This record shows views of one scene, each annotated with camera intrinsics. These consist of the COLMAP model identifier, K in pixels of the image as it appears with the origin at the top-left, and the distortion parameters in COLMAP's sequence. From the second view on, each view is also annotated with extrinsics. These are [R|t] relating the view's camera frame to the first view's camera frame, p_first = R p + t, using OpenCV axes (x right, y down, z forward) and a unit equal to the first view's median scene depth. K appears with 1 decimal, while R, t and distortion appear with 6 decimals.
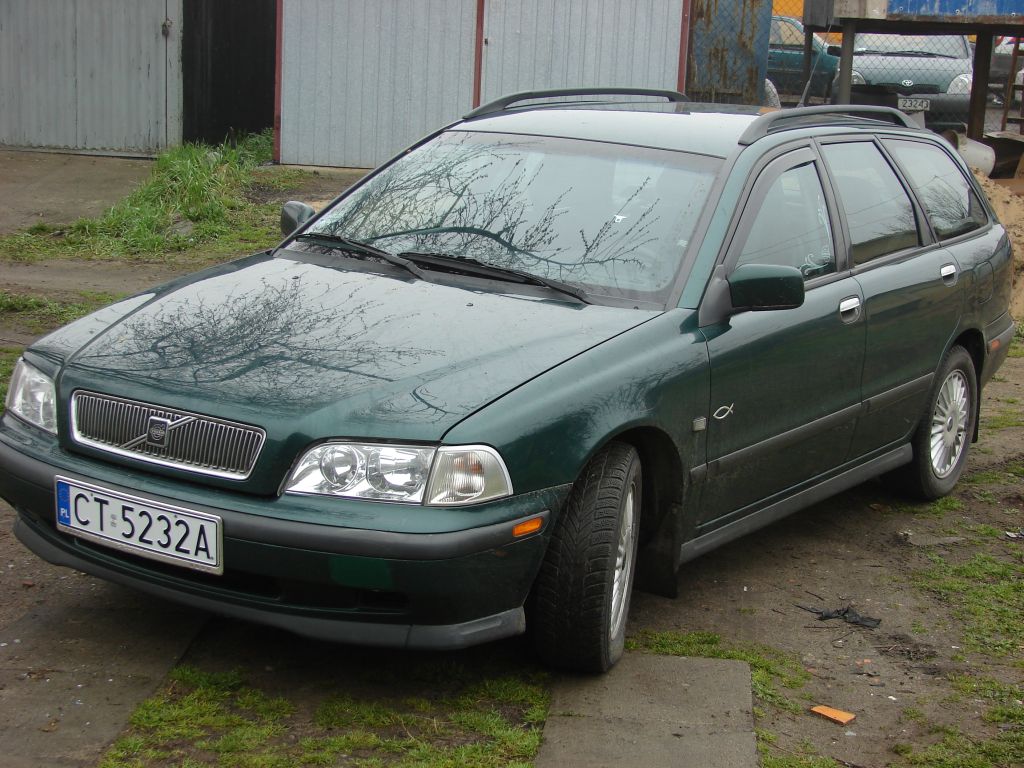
lens RADIAL K [[1683.4, 0, 512.0], [0, 1683.4, 382.0], [0, 0, 1]] dist [0.005762, 0.000000]
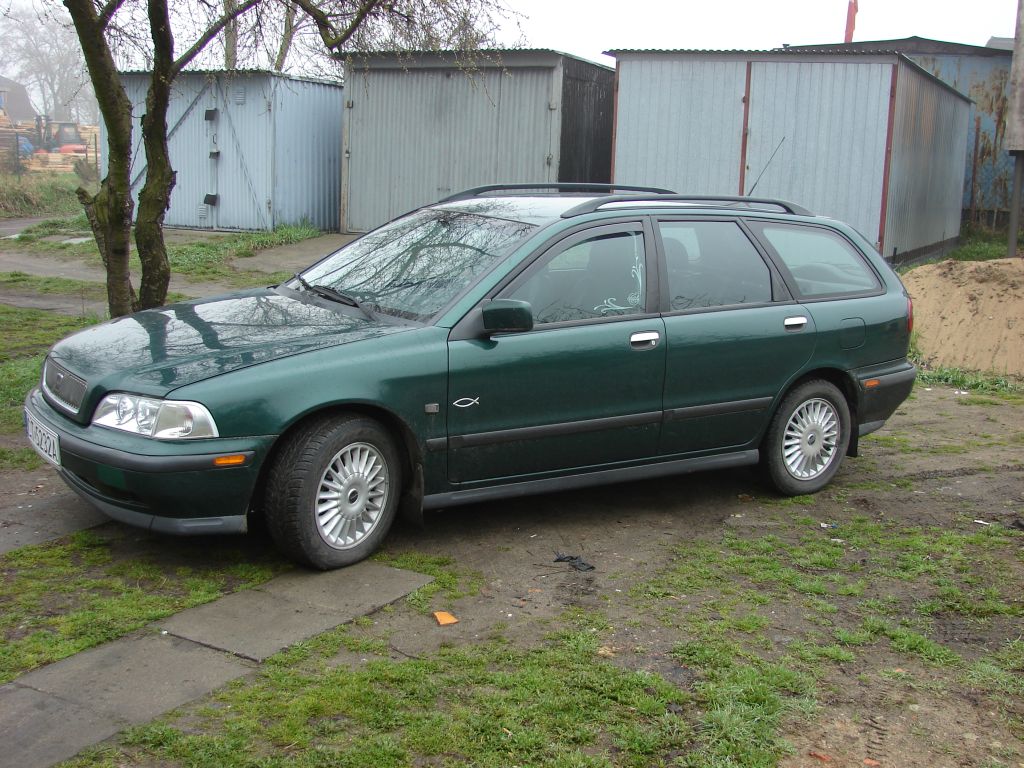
lens RADIAL K [[1137.8, 0, 511.8], [0, 1137.8, 385.9], [0, 0, 1]] dist [-0.082968, 0.000000]
pose [[0.926890, 0.063826, -0.369866, 0.502494], [-0.071006, 0.997459, -0.005815, 0.006863], [0.368555, 0.031653, 0.929067, 0.128715]]
